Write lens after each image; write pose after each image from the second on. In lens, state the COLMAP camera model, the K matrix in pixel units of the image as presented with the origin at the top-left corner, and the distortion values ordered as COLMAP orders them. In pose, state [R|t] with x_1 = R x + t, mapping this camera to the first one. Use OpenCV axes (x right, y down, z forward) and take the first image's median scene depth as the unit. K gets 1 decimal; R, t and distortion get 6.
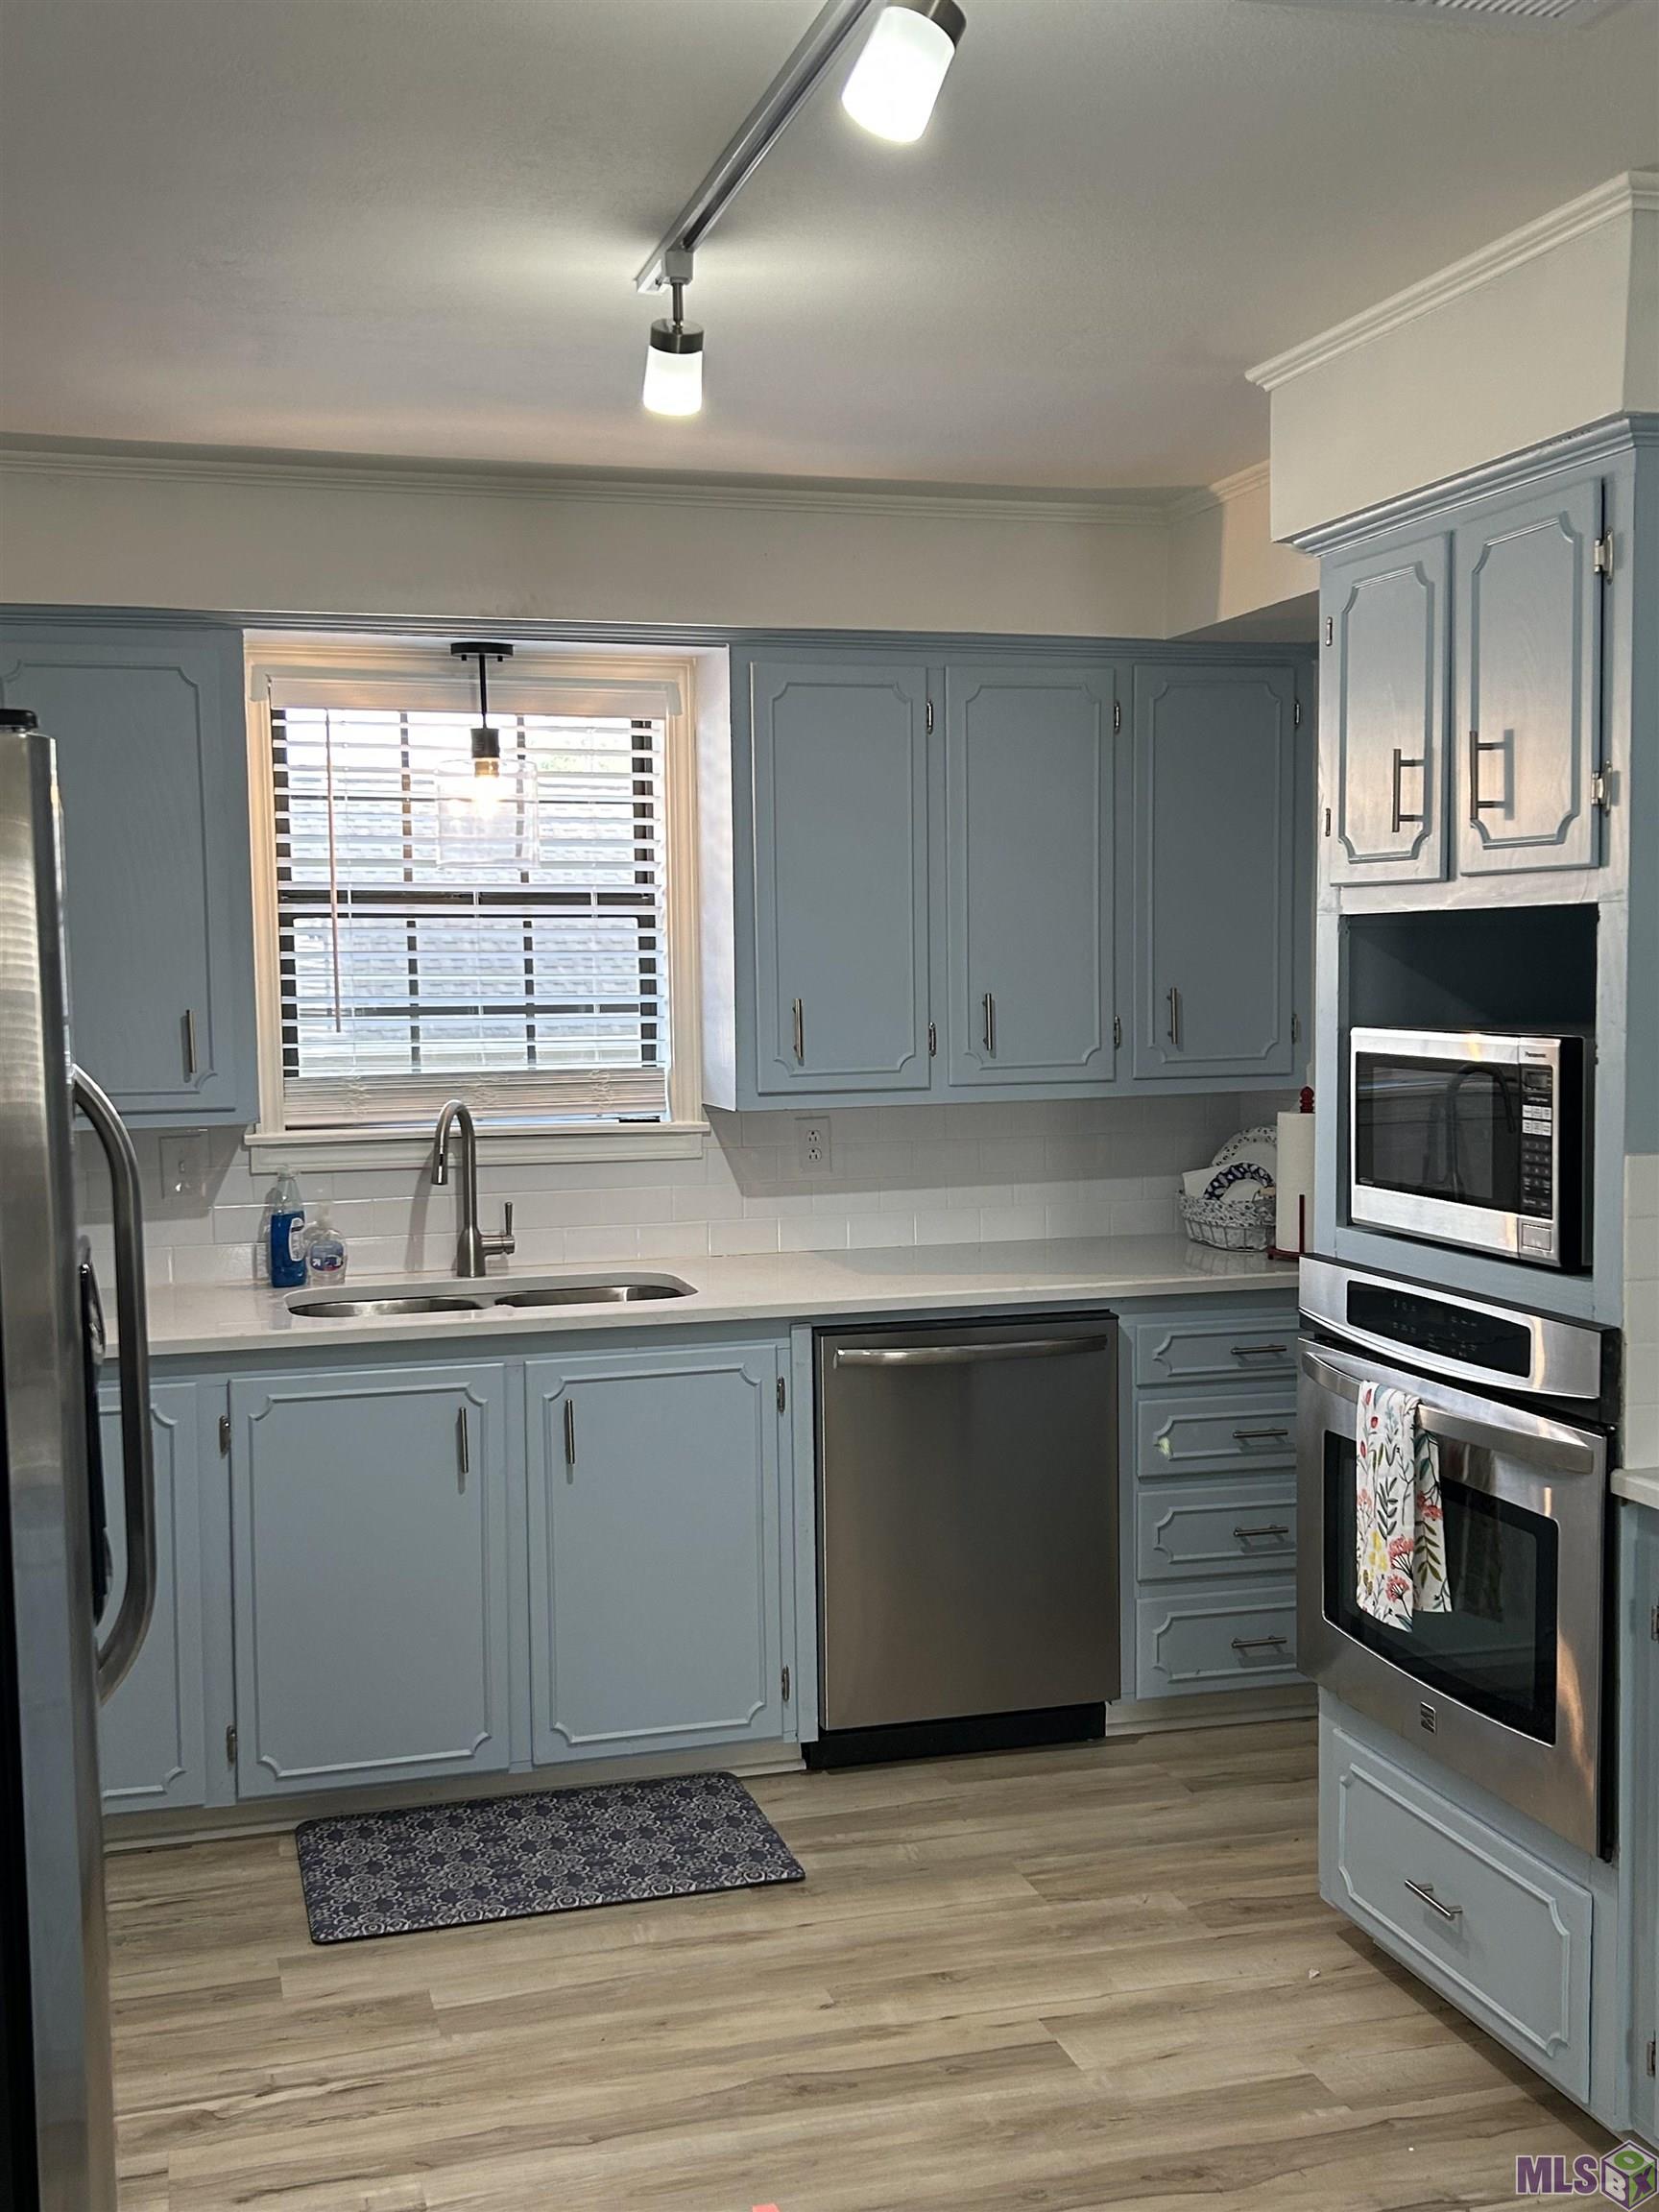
lens RADIAL K [[2264.4, 0, 826.7], [0, 2264.4, 1109.5], [0, 0, 1]] dist [0.105475, 0.000000]
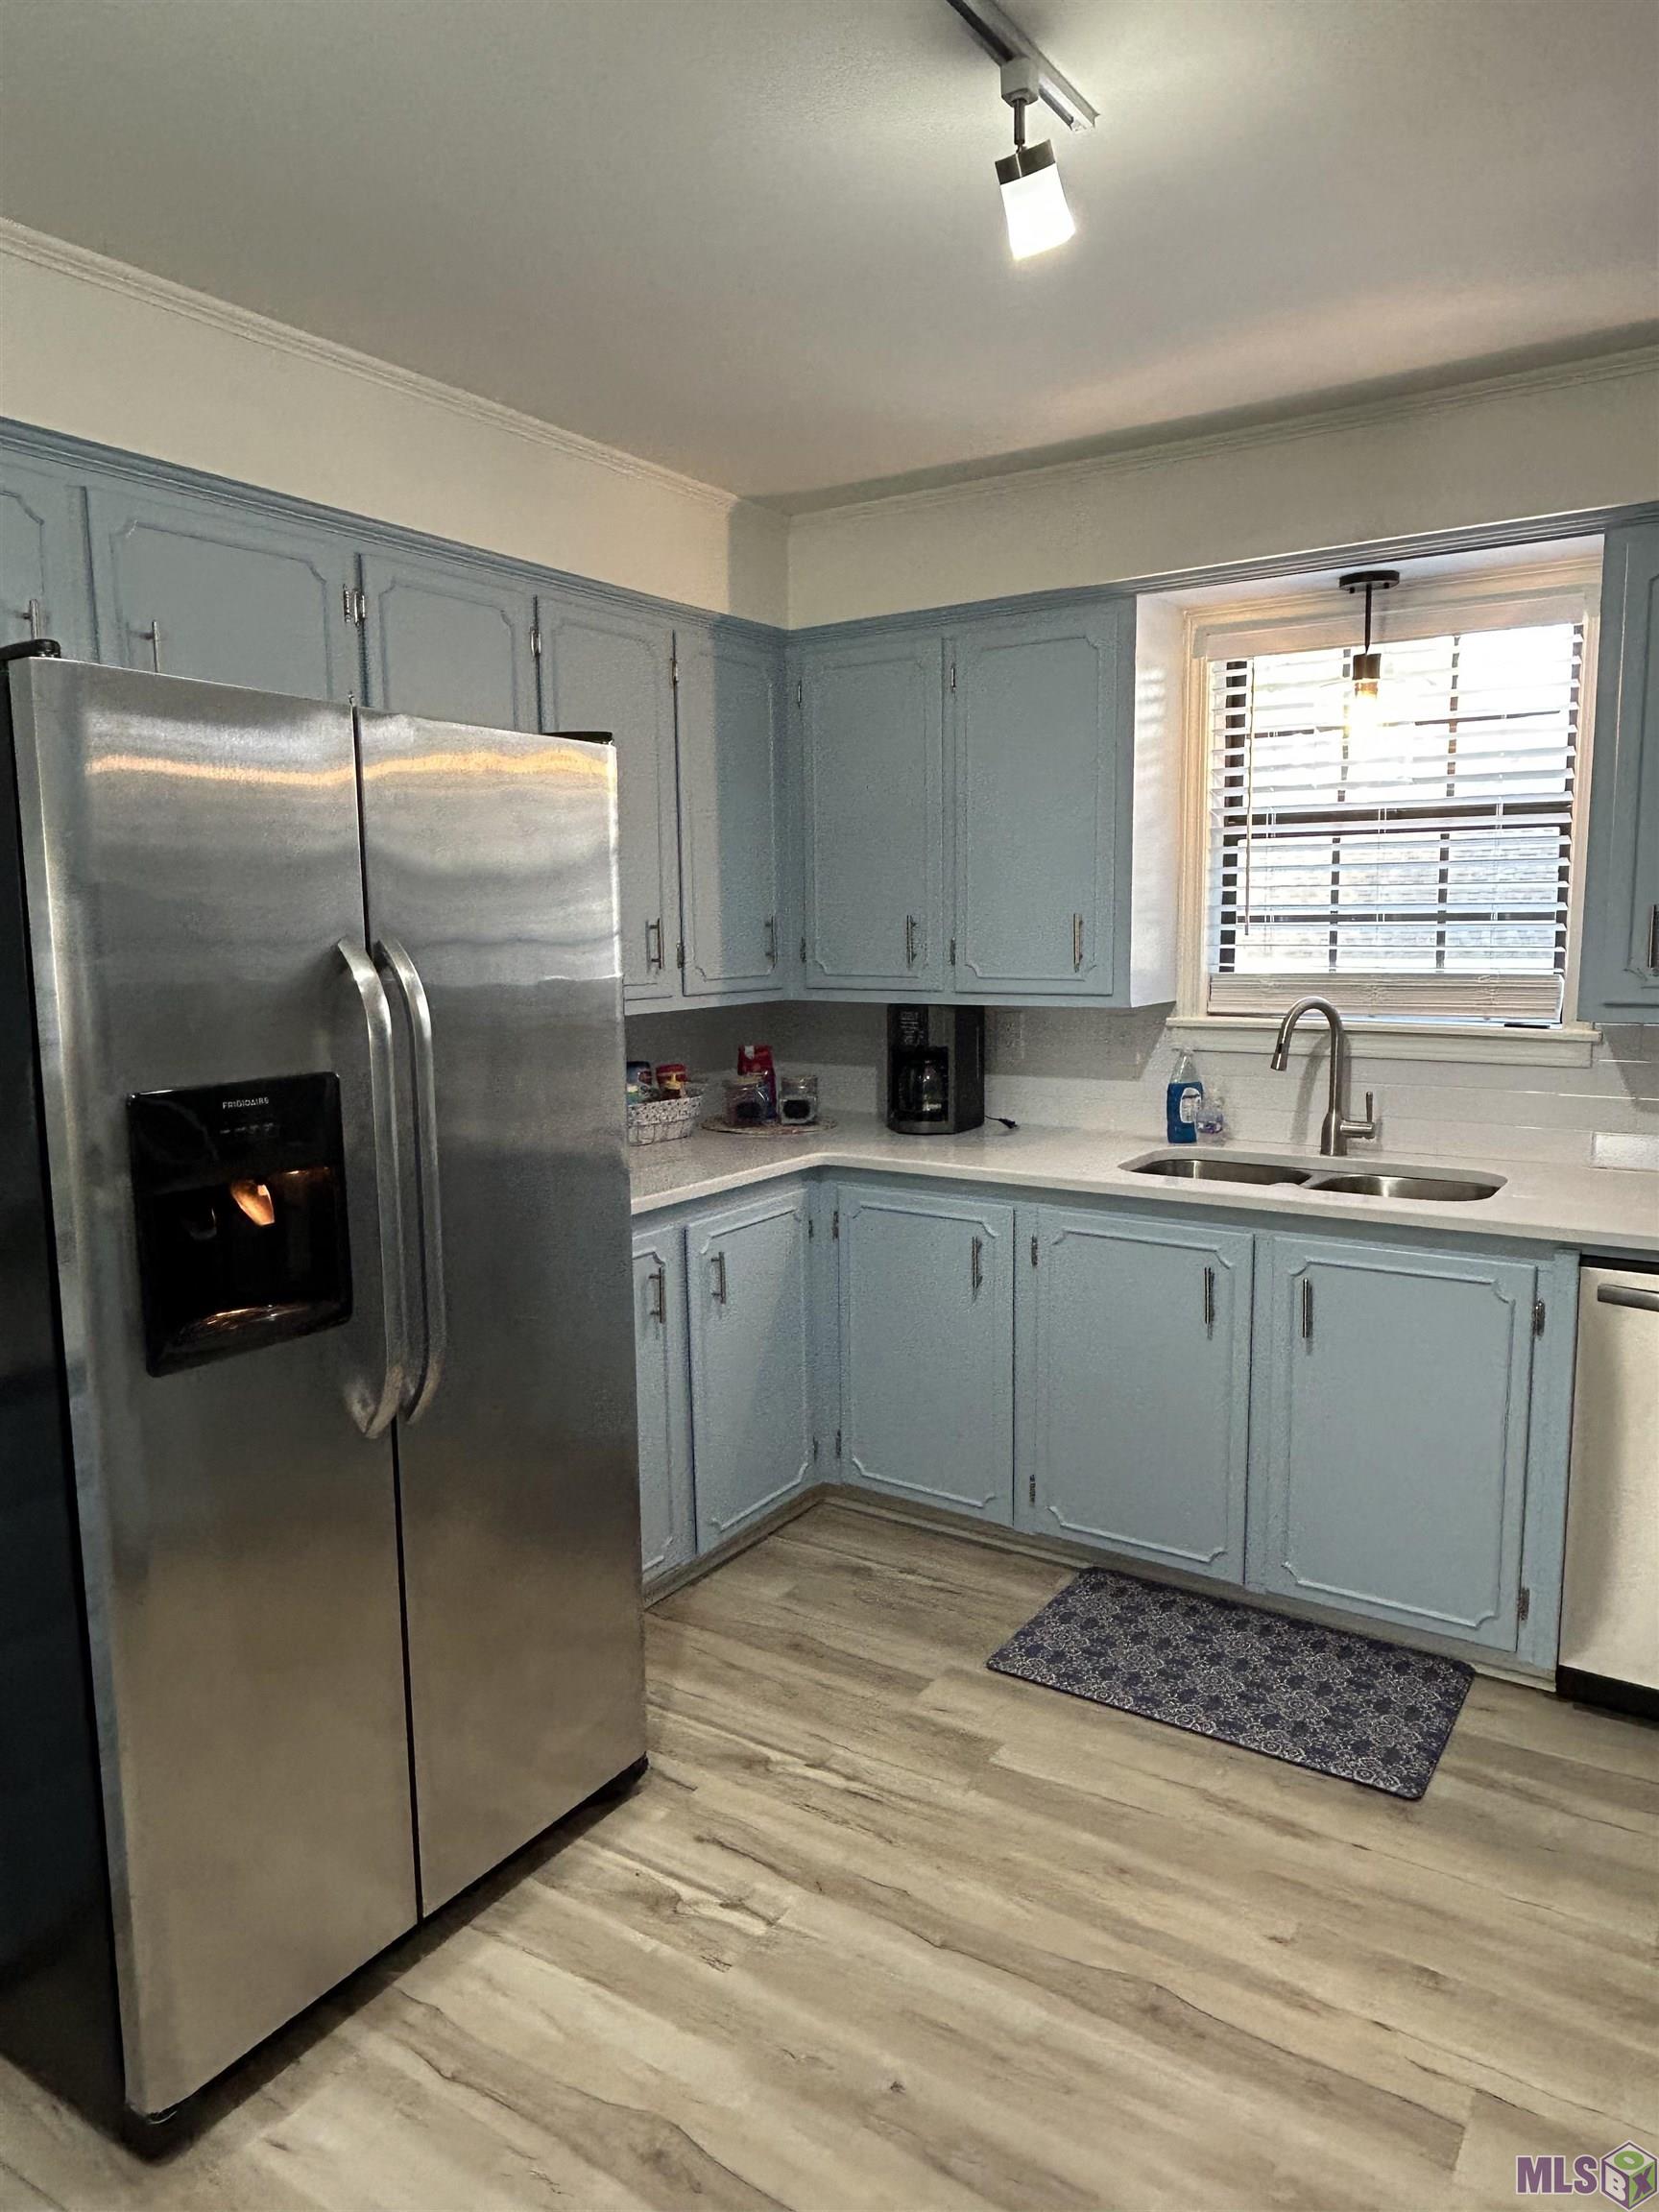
lens RADIAL K [[1461.1, 0, 831.5], [0, 1461.1, 1107.4], [0, 0, 1]] dist [0.018126, 0.005722]
pose [[0.649847, 0.104071, -0.752906, 0.255732], [-0.044607, 0.994096, 0.098909, -0.011910], [0.758755, -0.030691, 0.650653, 0.379869]]
